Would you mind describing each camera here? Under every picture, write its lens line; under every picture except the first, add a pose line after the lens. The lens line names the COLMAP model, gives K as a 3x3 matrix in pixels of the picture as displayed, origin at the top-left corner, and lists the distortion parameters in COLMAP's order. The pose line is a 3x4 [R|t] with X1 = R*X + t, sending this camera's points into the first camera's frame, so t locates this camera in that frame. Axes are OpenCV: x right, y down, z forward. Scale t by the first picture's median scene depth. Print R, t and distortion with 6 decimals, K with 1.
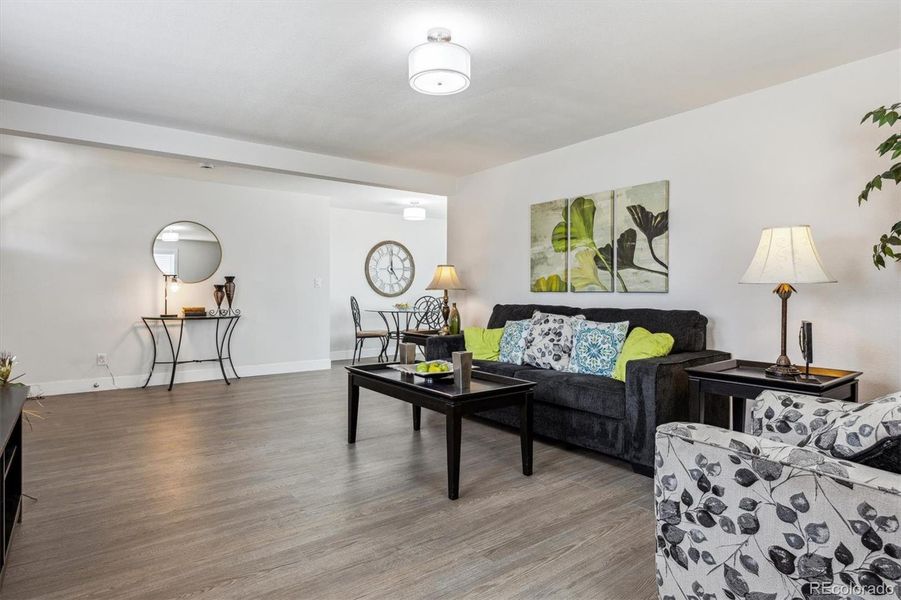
lens RADIAL K [[488.5, 0, 445.6], [0, 488.5, 298.5], [0, 0, 1]] dist [-0.003641, -0.000297]
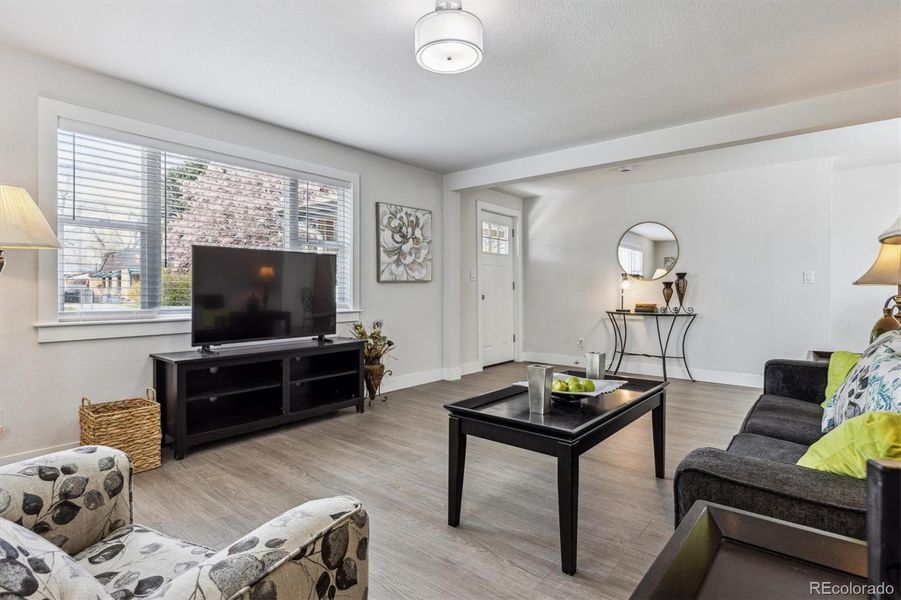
lens RADIAL K [[472.6, 0, 452.7], [0, 472.6, 293.4], [0, 0, 1]] dist [-0.008954, -0.000498]
pose [[0.237104, 0.005357, -0.971470, 0.462260], [-0.013920, 0.999901, 0.002116, -0.000590], [0.971385, 0.013021, 0.237155, 0.446385]]
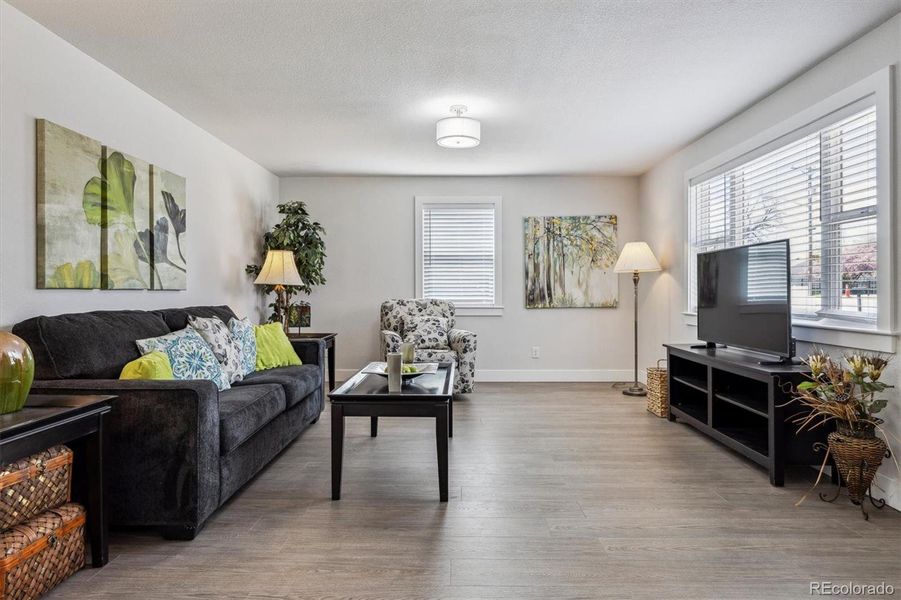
lens RADIAL K [[531.5, 0, 444.3], [0, 531.5, 288.5], [0, 0, 1]] dist [0.007682, -0.005939]
pose [[-0.776481, 0.002780, 0.630135, -0.522689], [0.009357, 0.999931, 0.007118, -0.014935], [-0.630071, 0.011423, -0.776453, 1.223477]]
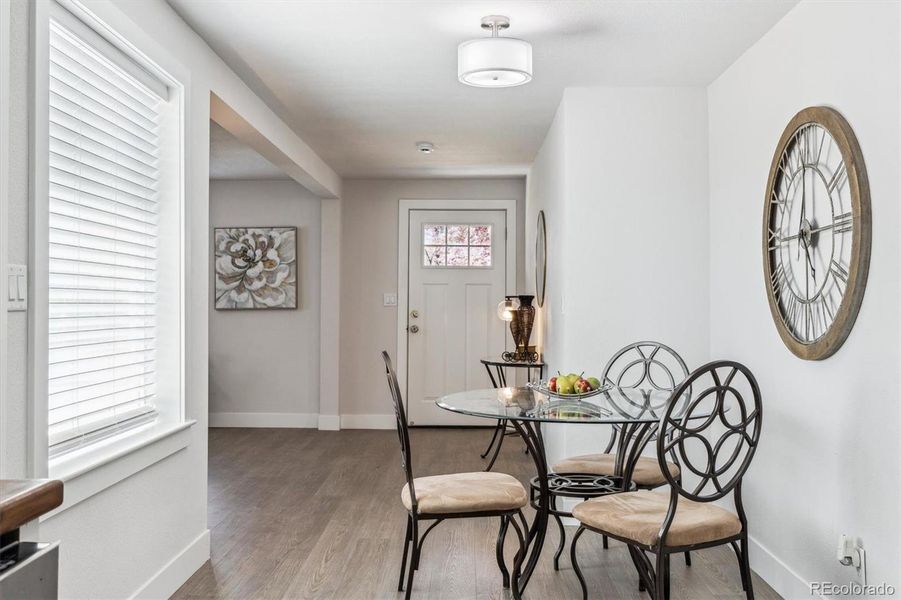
lens RADIAL K [[904.4, 0, 458.7], [0, 904.4, 269.6], [0, 0, 1]] dist [0.044760, 0.000000]
pose [[-0.630358, -0.036757, -0.775434, 0.587369], [-0.017261, 0.999295, -0.033337, -0.050316], [0.776113, -0.007630, -0.630548, 2.118405]]
